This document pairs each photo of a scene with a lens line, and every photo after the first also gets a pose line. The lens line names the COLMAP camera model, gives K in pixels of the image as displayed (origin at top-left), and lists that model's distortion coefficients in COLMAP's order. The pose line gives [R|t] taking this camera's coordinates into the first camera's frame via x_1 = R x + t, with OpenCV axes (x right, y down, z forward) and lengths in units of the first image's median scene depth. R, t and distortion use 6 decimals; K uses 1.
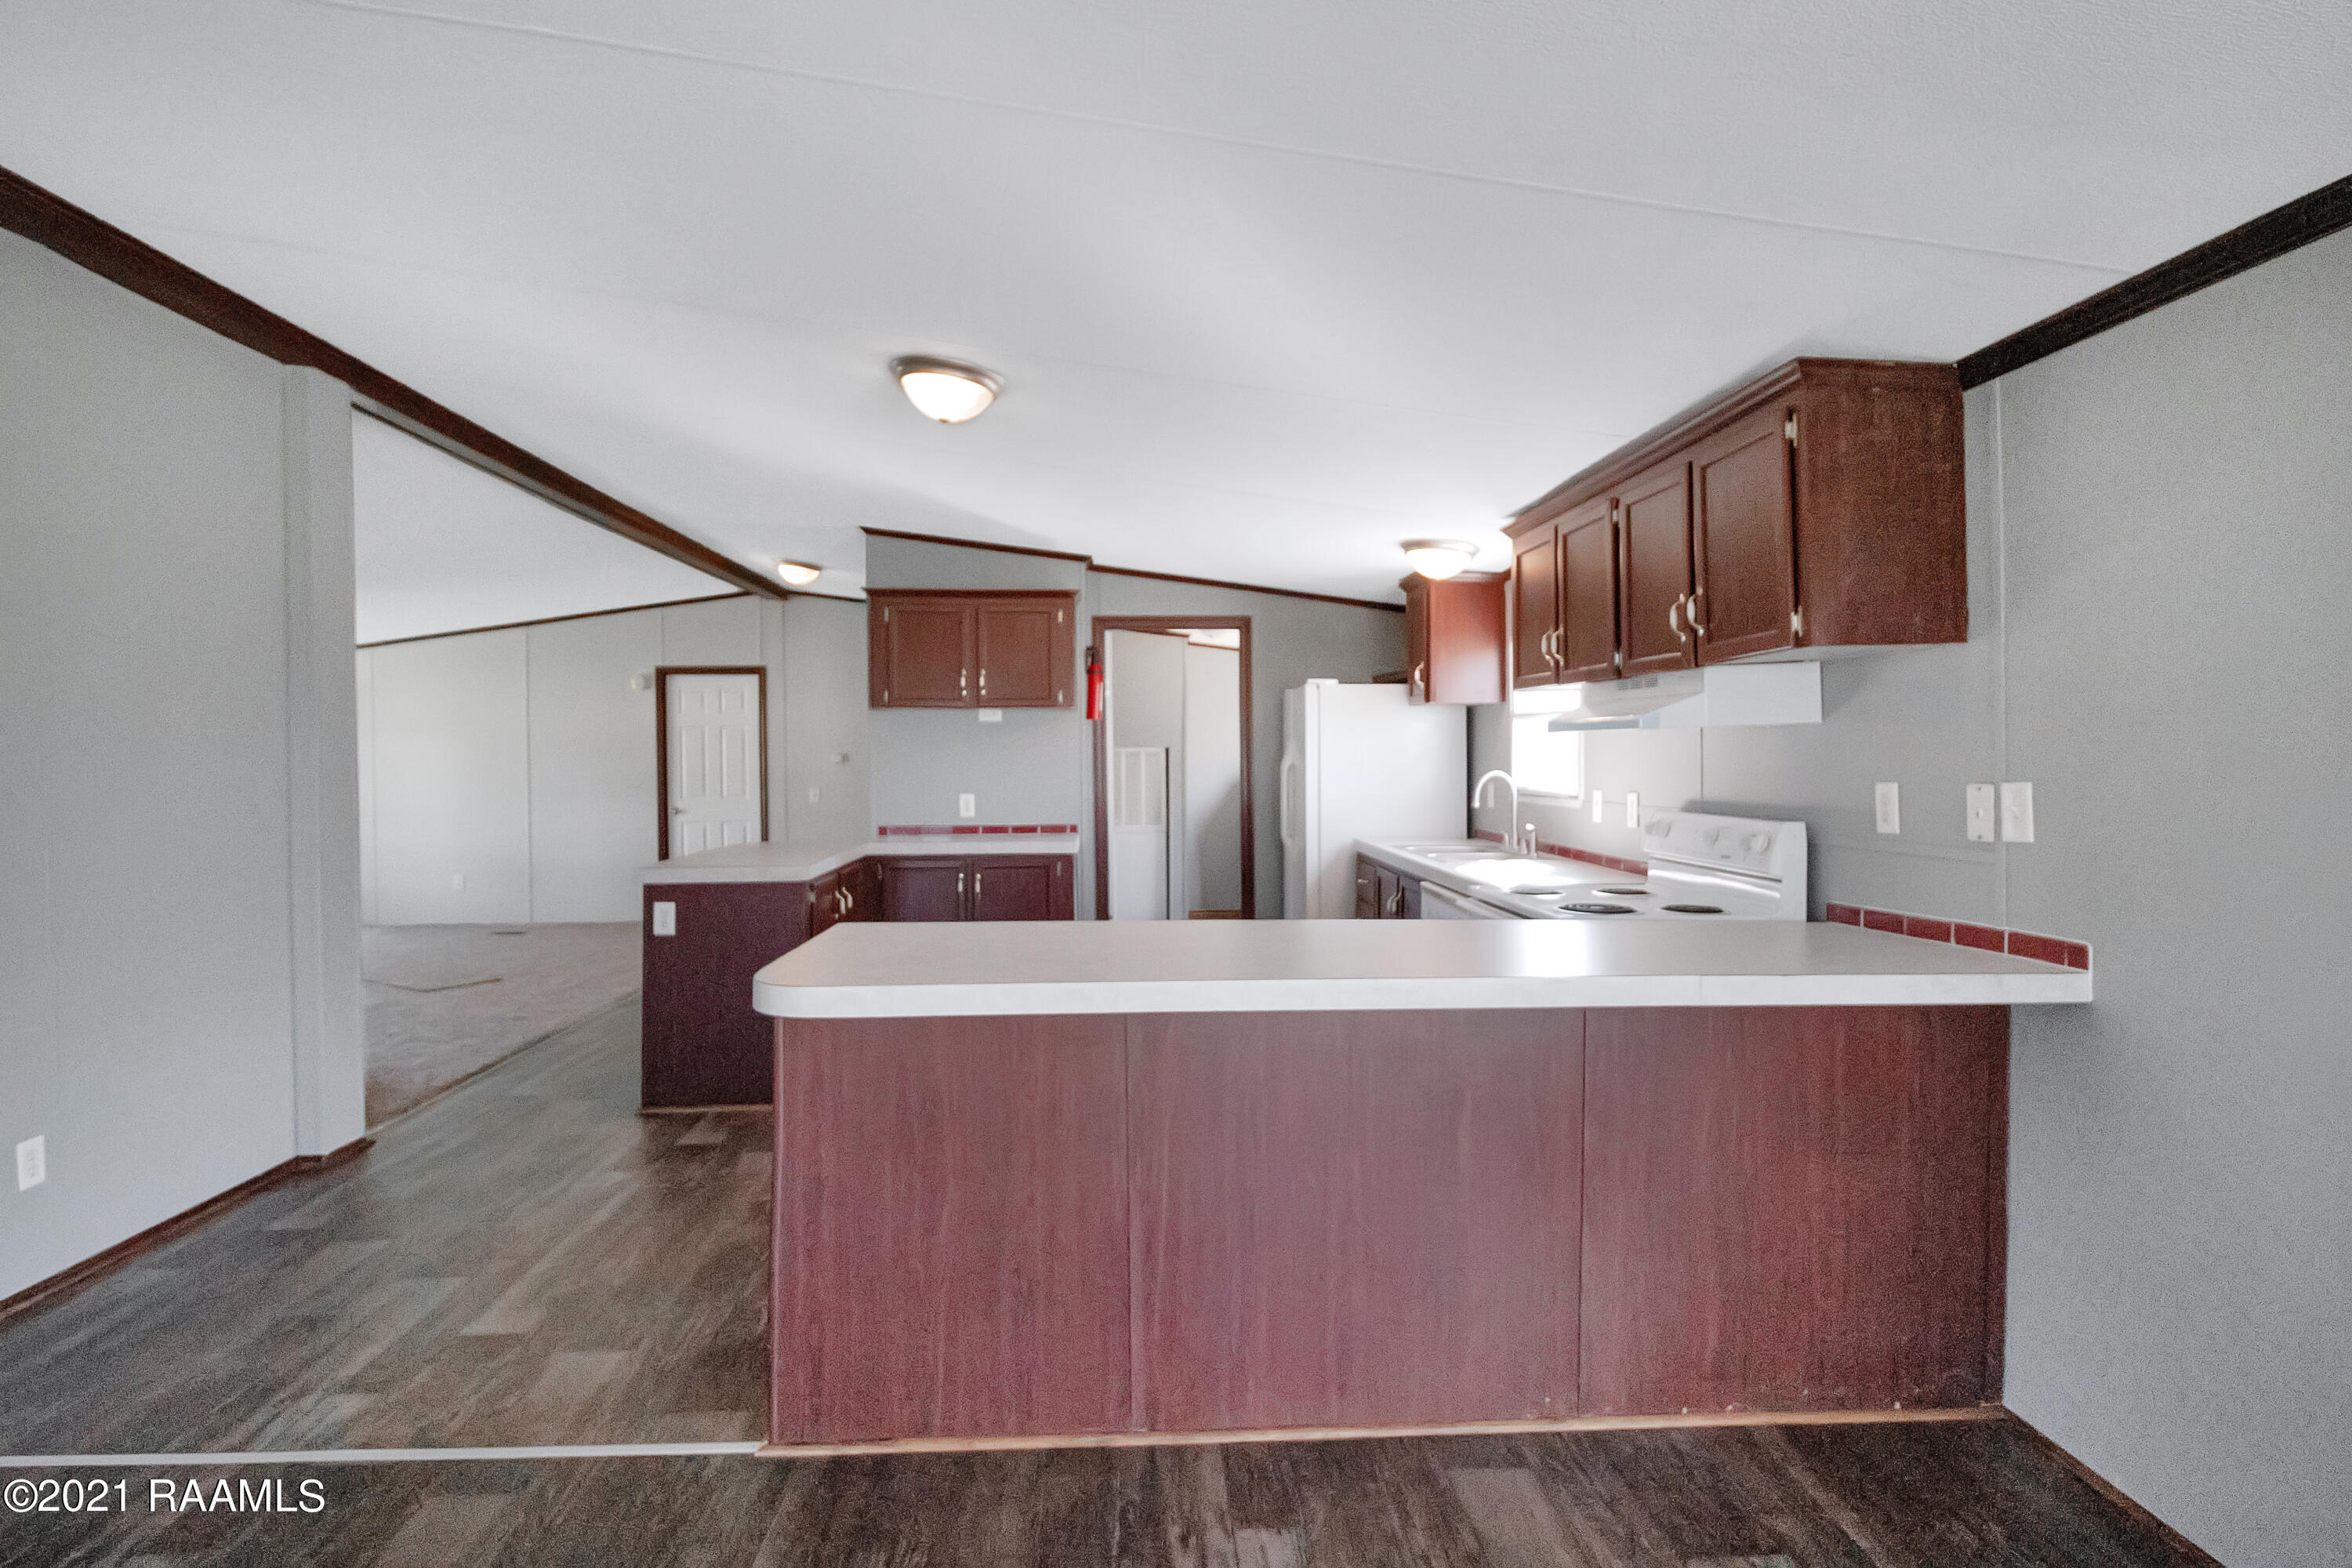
lens RADIAL K [[1208.7, 0, 1144.4], [0, 1208.7, 746.5], [0, 0, 1]] dist [-0.003574, -0.000780]
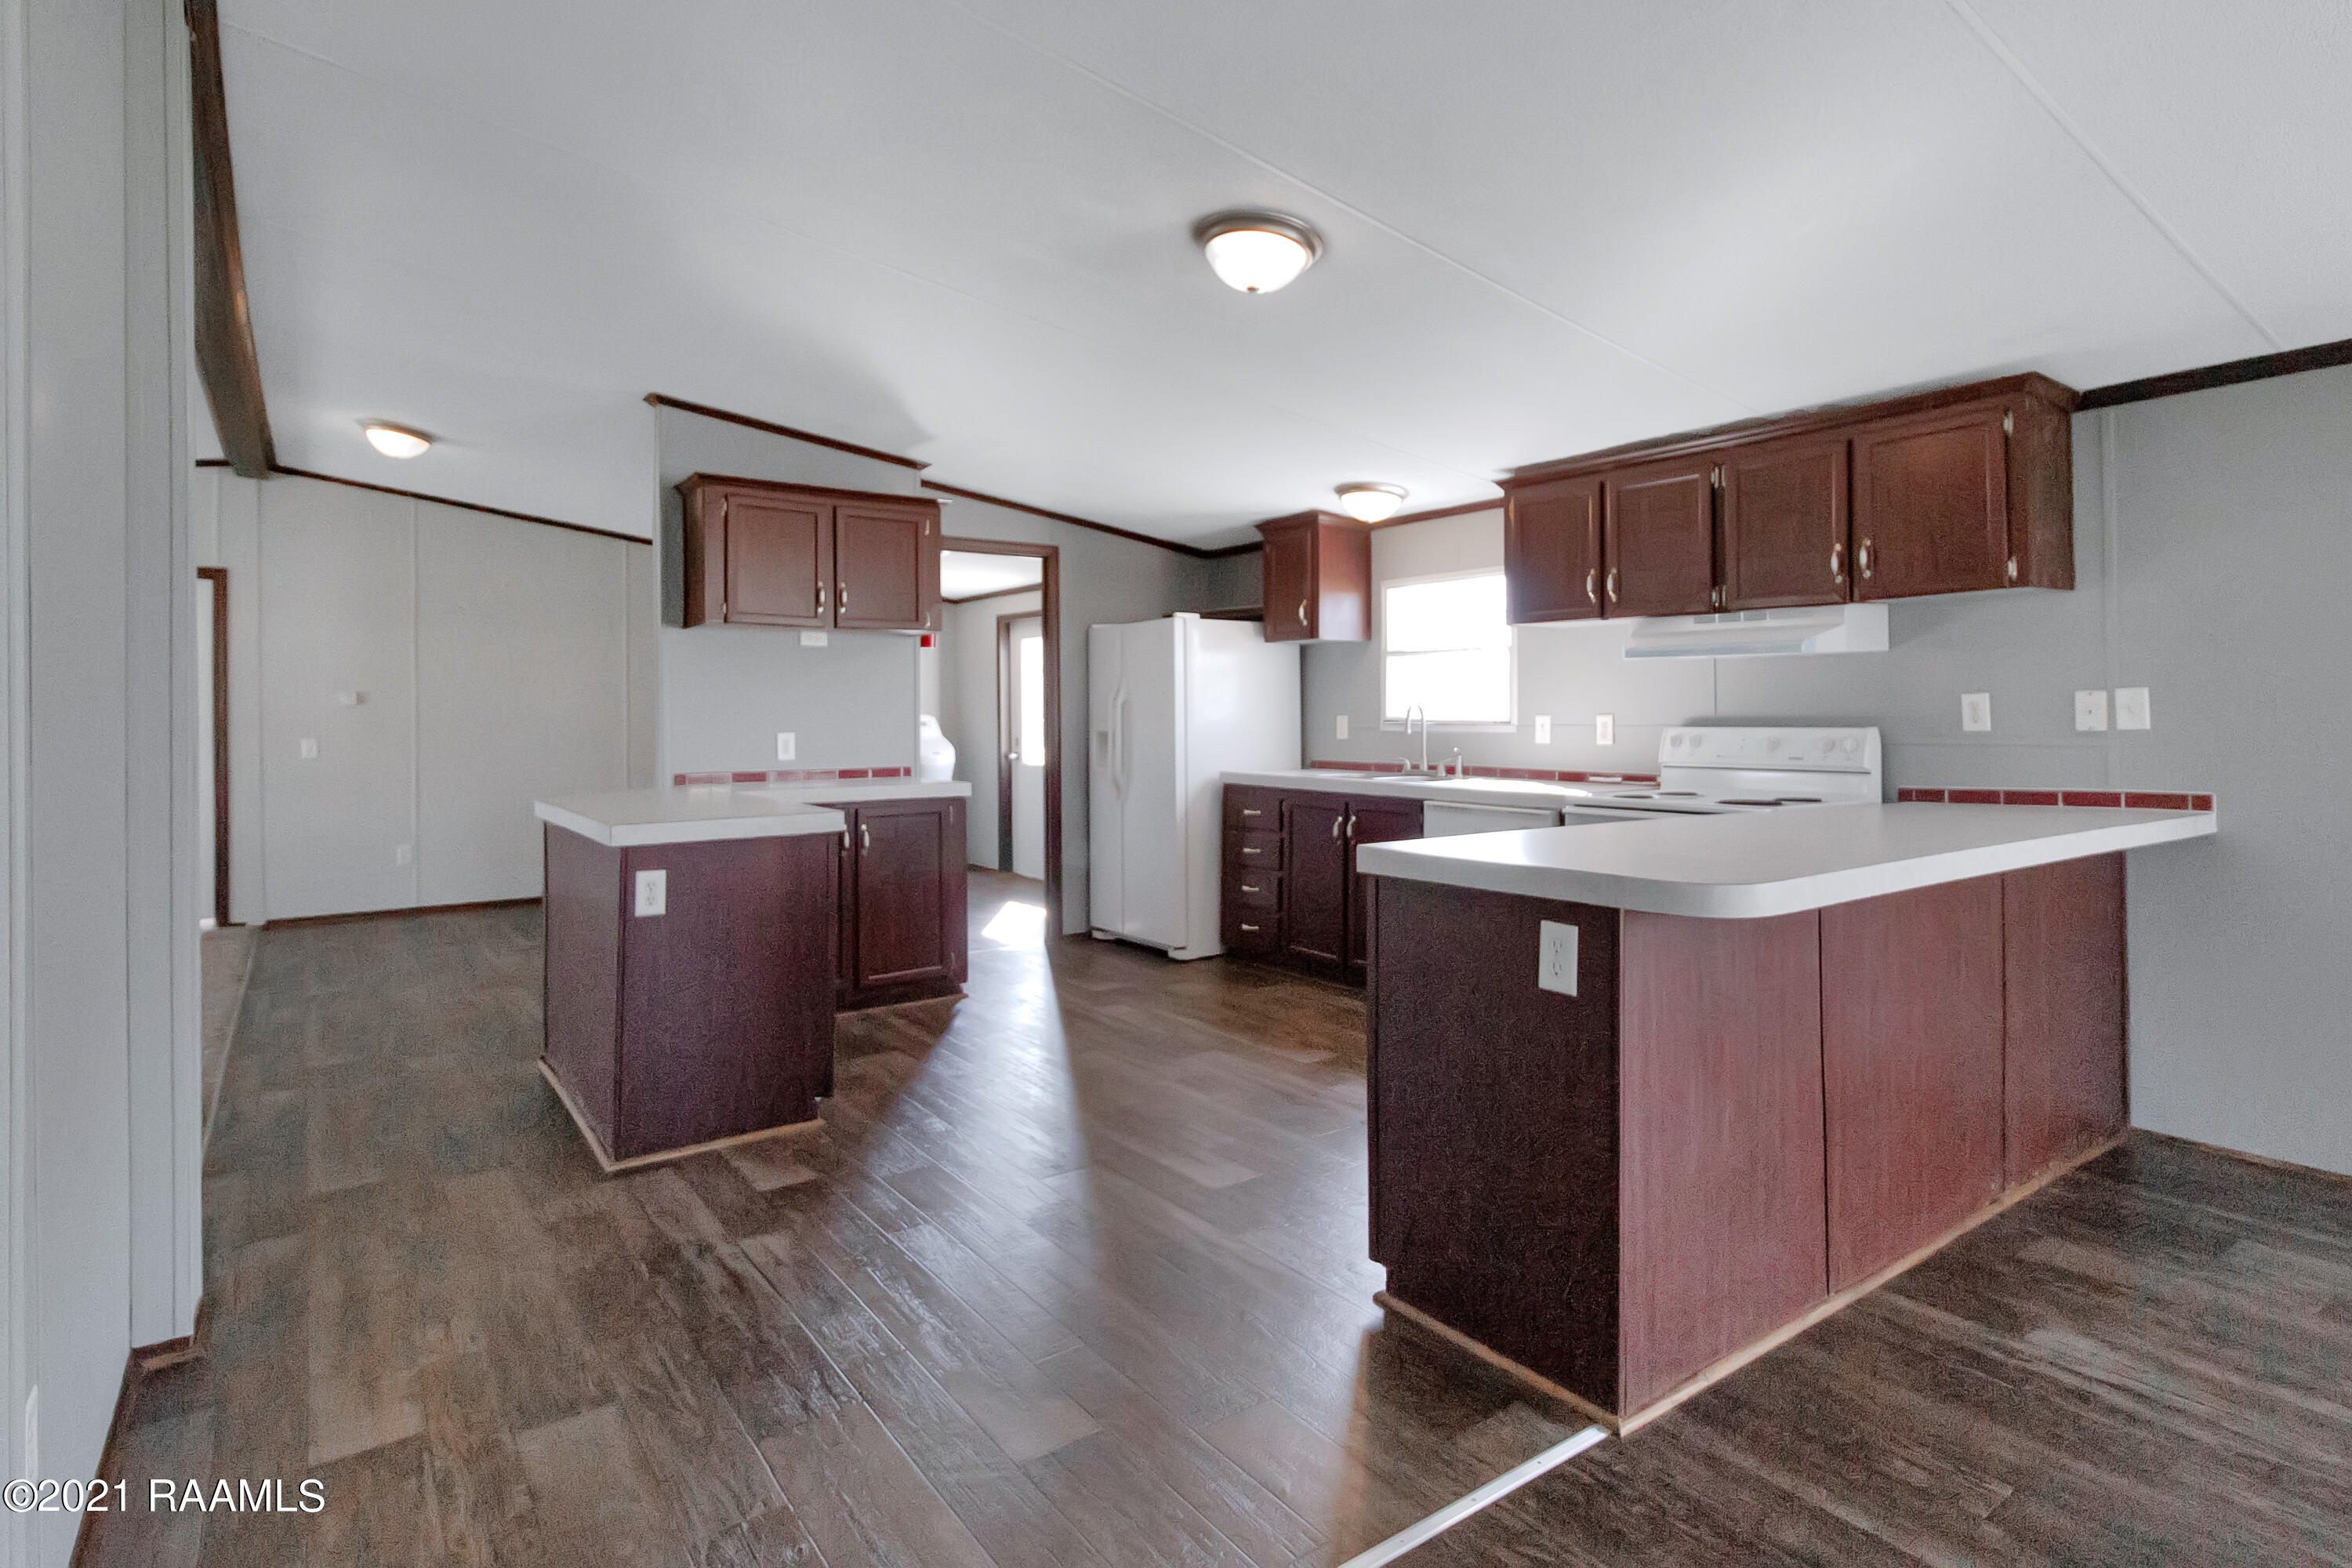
lens RADIAL K [[1208.7, 0, 1151.5], [0, 1208.7, 710.6], [0, 0, 1]] dist [-0.003574, -0.000780]
pose [[0.831883, 0.004668, 0.554931, -0.825351], [-0.004520, 0.999988, -0.001636, 0.050081], [-0.554933, -0.001148, 0.831894, 0.351122]]
